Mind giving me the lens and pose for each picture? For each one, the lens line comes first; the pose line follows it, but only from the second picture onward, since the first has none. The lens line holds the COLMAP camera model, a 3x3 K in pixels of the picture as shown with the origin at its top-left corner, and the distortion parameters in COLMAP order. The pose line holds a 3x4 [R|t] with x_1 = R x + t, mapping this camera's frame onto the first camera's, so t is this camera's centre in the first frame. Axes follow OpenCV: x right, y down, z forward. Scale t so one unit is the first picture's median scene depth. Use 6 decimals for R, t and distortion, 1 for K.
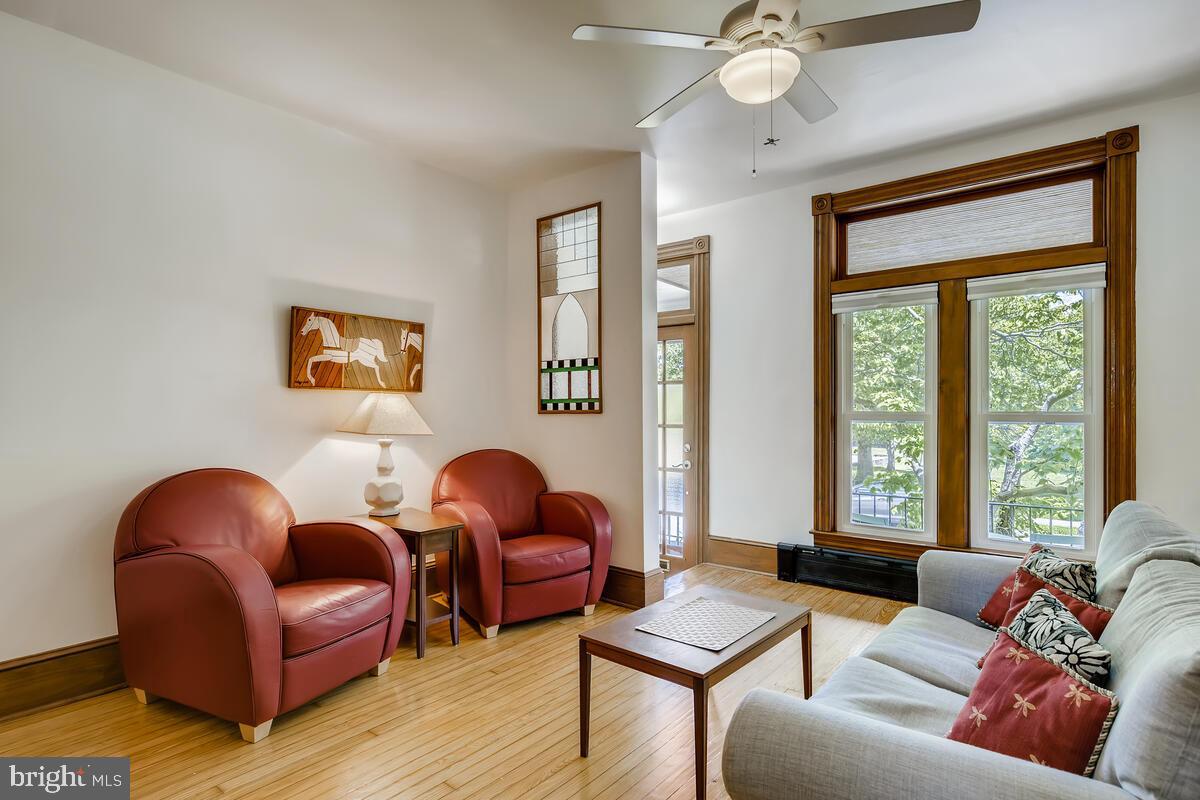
lens RADIAL K [[617.0, 0, 597.0], [0, 617.0, 413.0], [0, 0, 1]] dist [-0.002103, 0.000094]
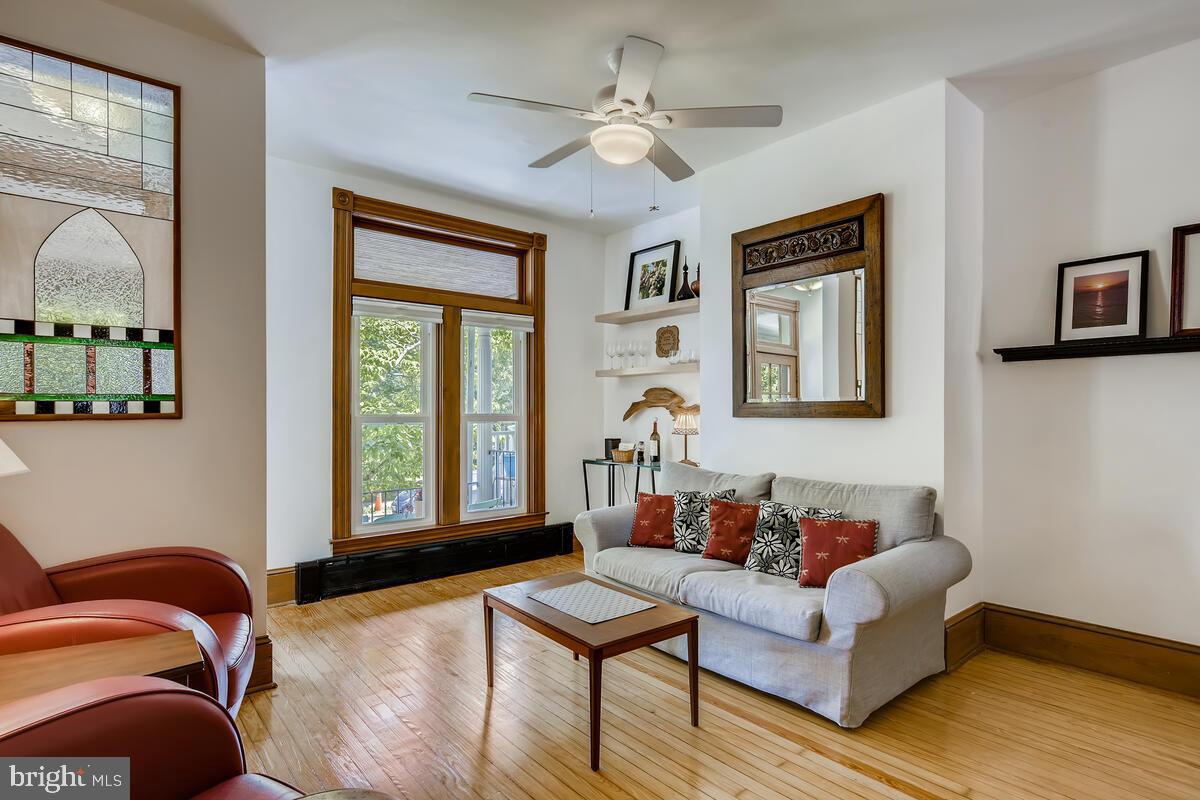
lens RADIAL K [[617.0, 0, 597.0], [0, 617.0, 413.0], [0, 0, 1]] dist [-0.002103, 0.000094]
pose [[0.183288, -0.002750, 0.983055, -0.530796], [0.006950, 0.999975, 0.001502, -0.003059], [-0.983035, 0.006557, 0.183303, 0.449630]]
